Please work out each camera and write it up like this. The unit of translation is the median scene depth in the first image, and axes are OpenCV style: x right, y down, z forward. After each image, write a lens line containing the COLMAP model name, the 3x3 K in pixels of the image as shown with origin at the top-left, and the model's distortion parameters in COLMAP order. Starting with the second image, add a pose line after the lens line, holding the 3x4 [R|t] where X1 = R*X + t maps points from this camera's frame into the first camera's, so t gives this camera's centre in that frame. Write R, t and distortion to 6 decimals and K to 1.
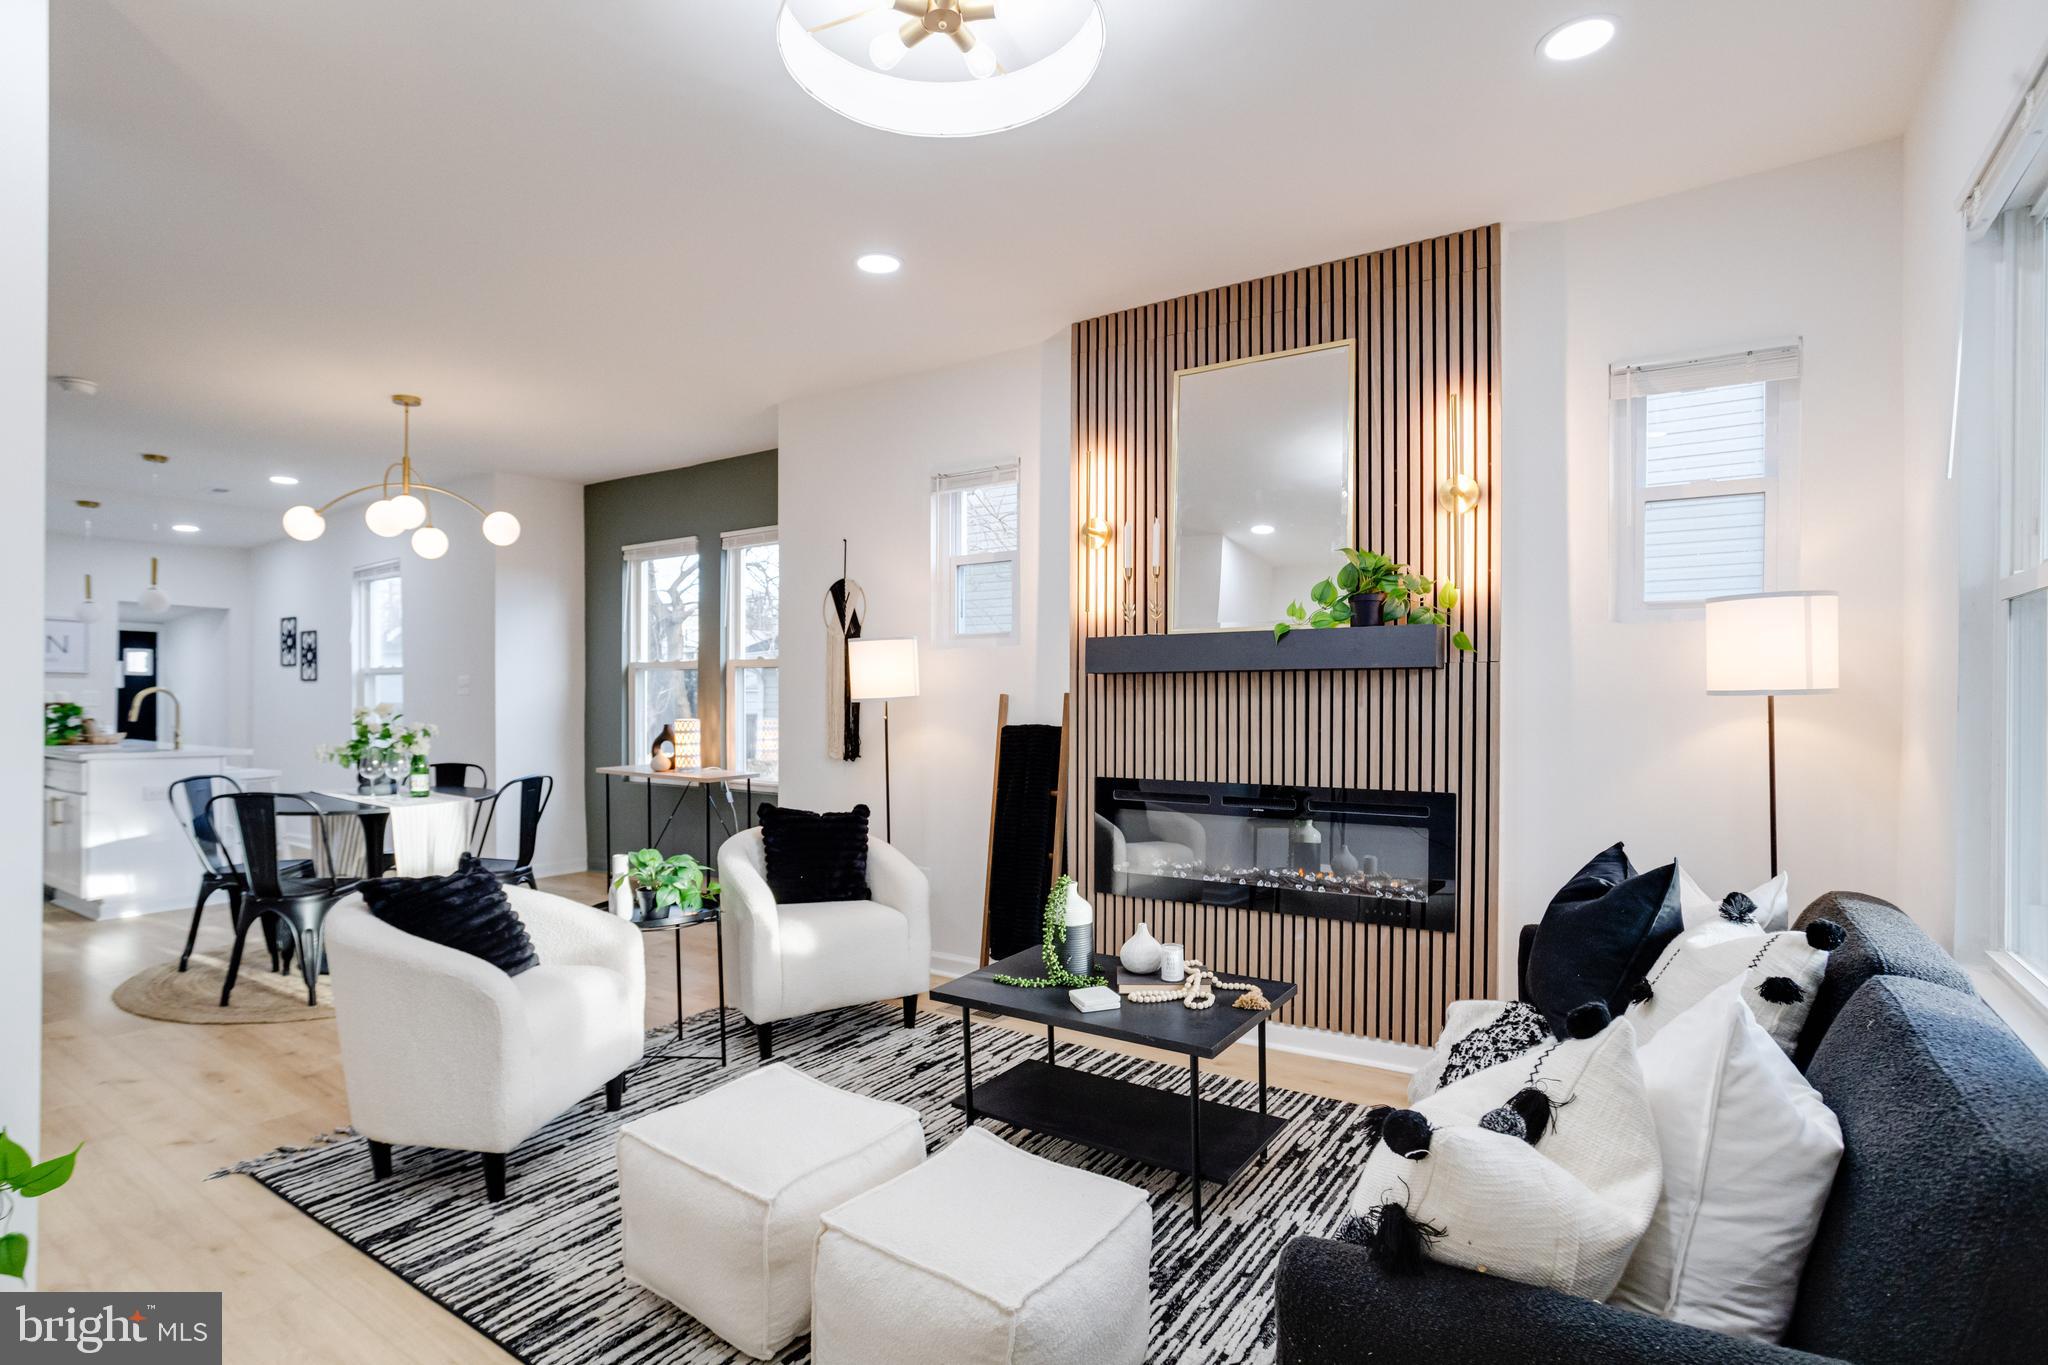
lens RADIAL K [[1027.8, 0, 1022.7], [0, 1027.8, 702.7], [0, 0, 1]] dist [-0.050514, 0.018352]
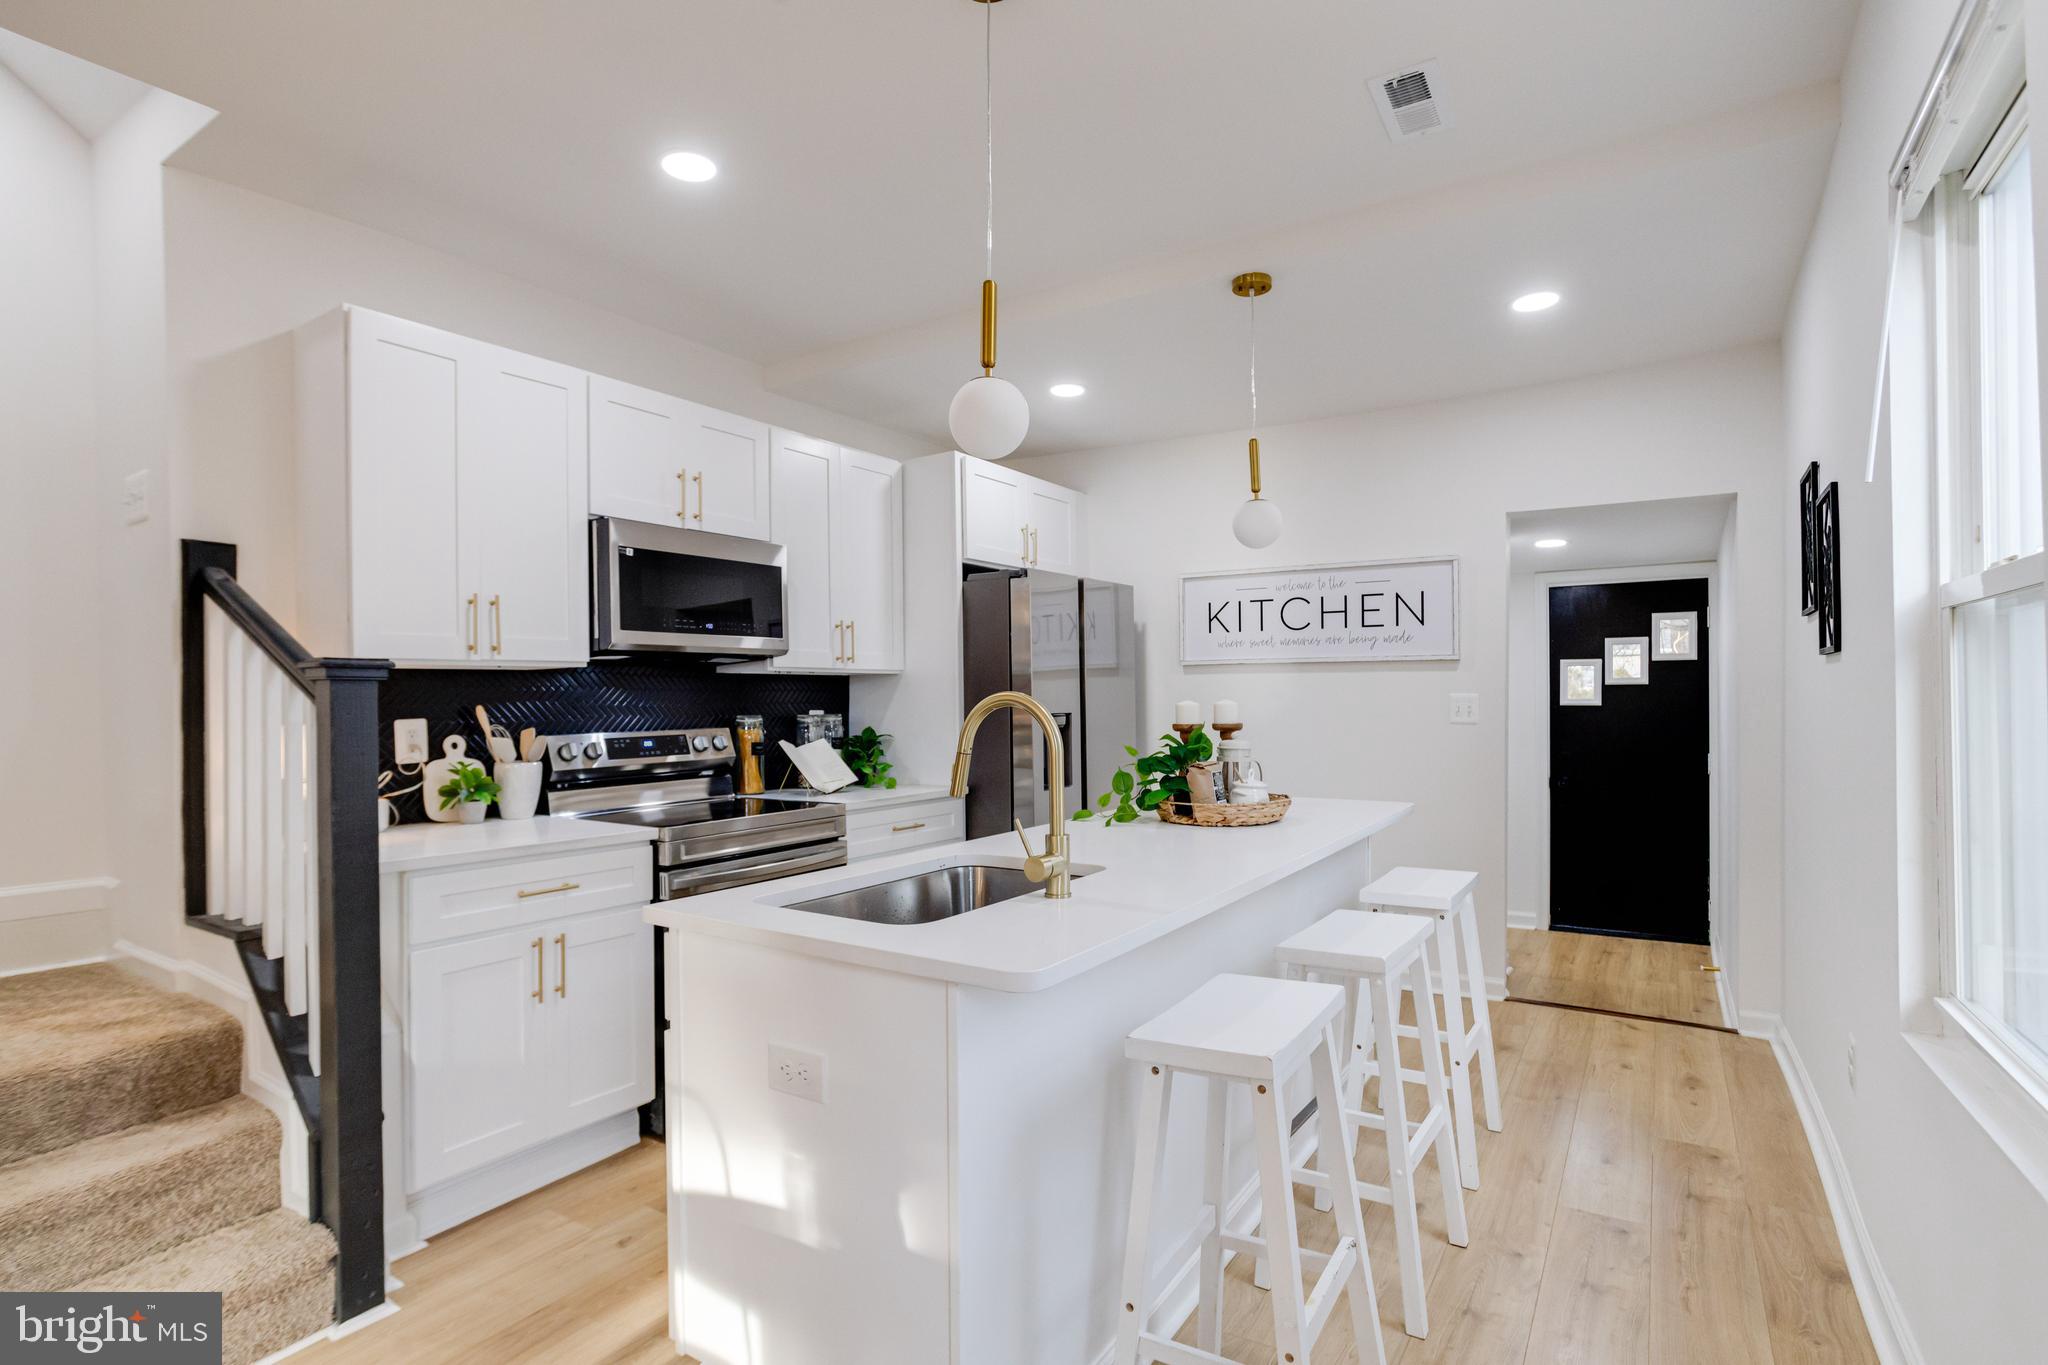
lens RADIAL K [[1016.8, 0, 985.8], [0, 1016.8, 702.1], [0, 0, 1]] dist [-0.048336, 0.025329]
pose [[0.009998, -0.001100, -0.999949, -0.904080], [0.010423, 0.999945, -0.000995, -0.020506], [0.999896, -0.010412, 0.010009, 1.638996]]
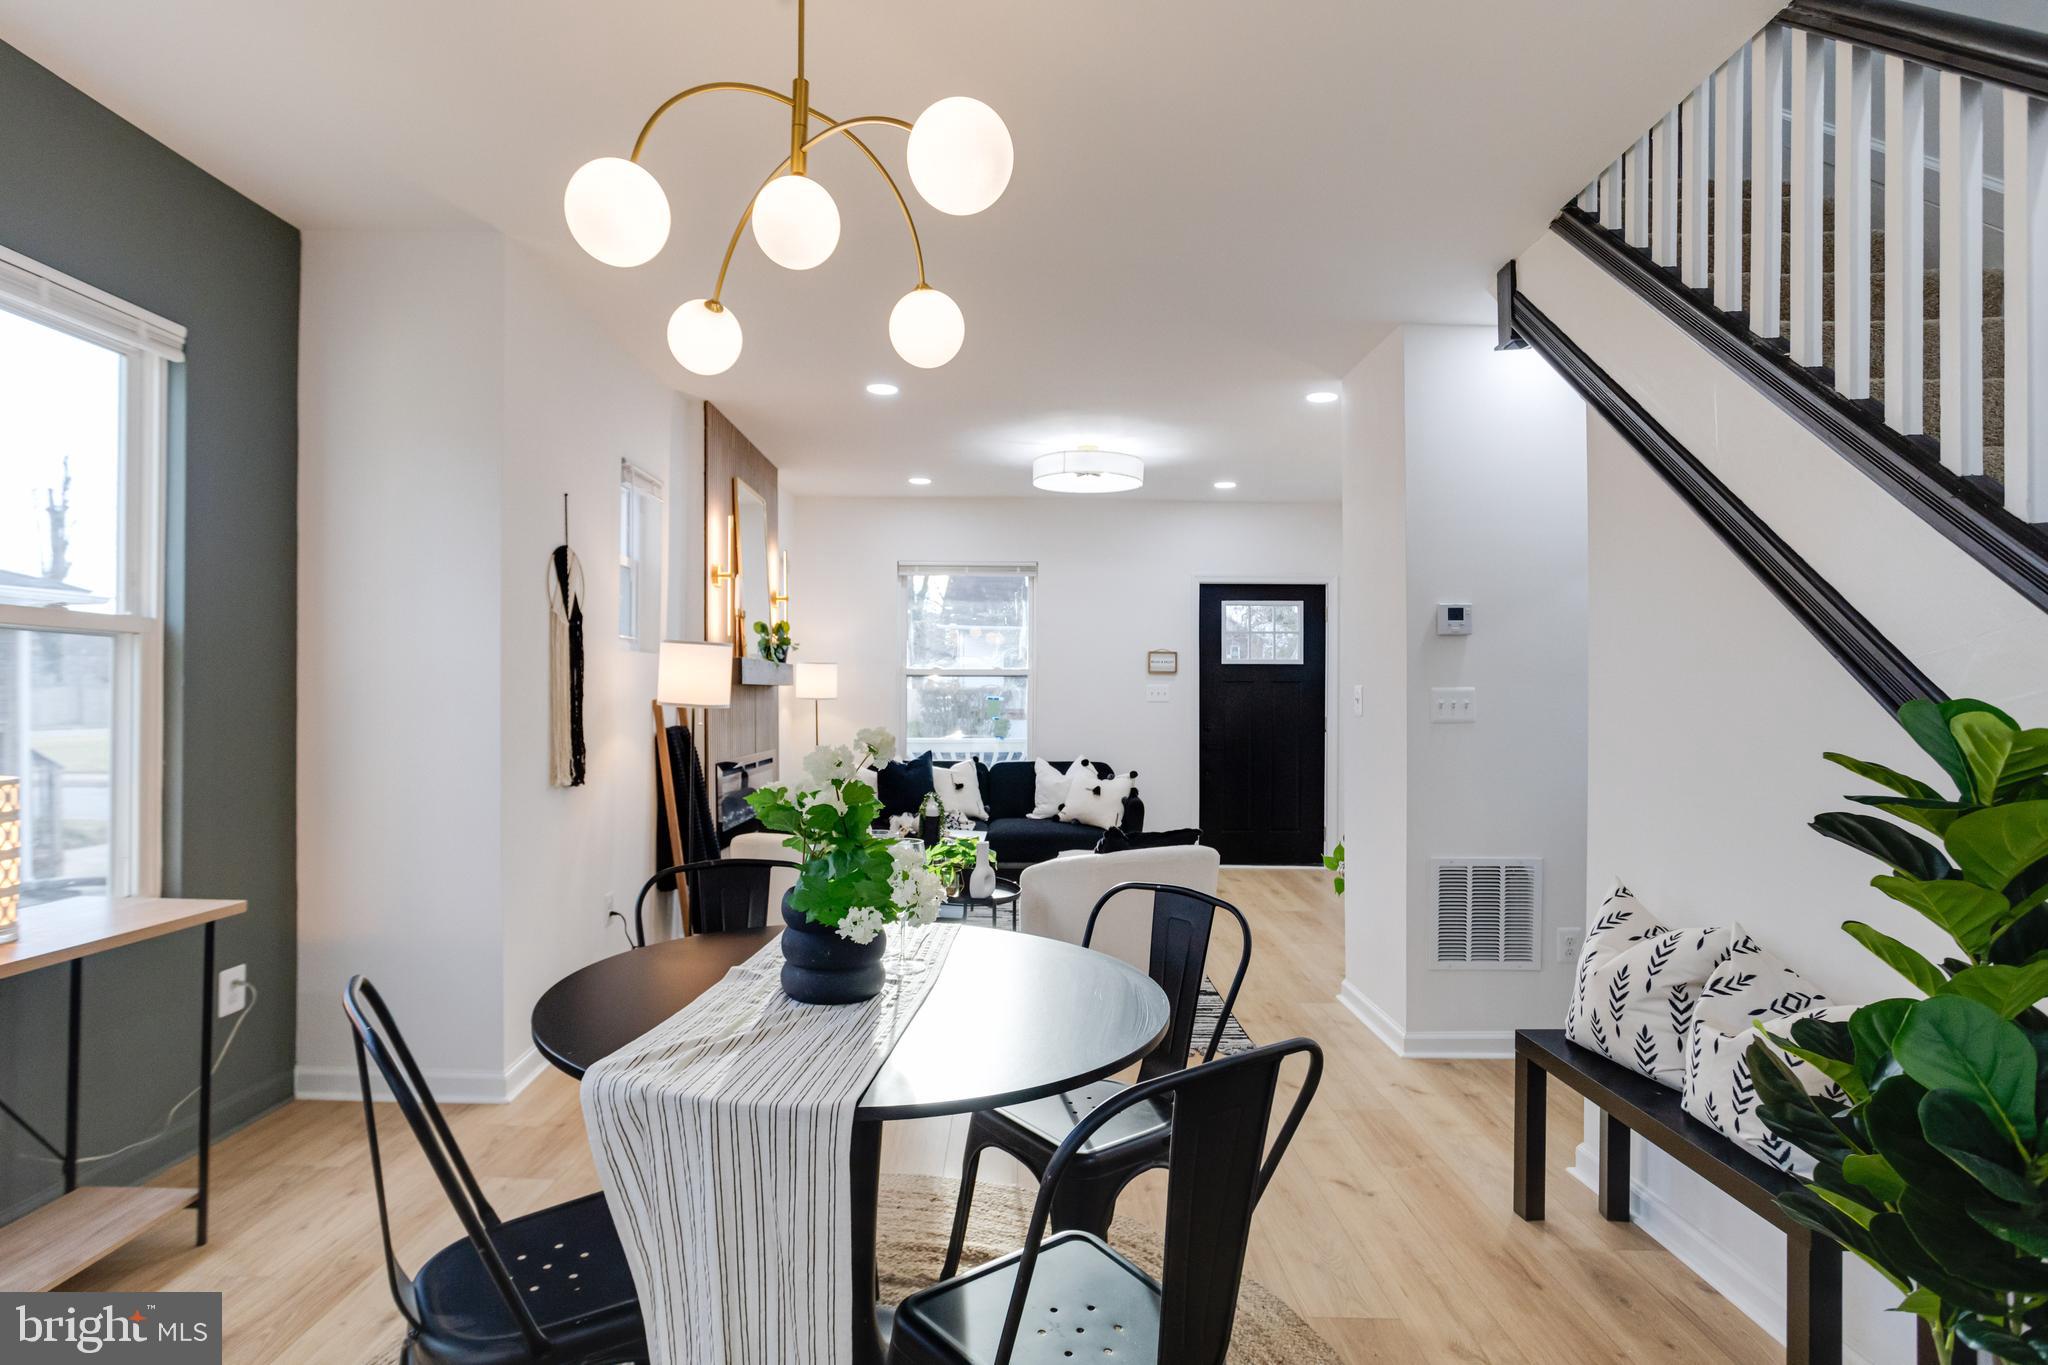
lens RADIAL K [[1002.7, 0, 998.4], [0, 1002.7, 698.7], [0, 0, 1]] dist [-0.057313, 0.032747]
pose [[-0.551891, -0.005233, 0.833900, -1.236352], [-0.001500, 0.999985, 0.005283, -0.017363], [-0.833915, 0.001665, -0.551891, 1.473307]]
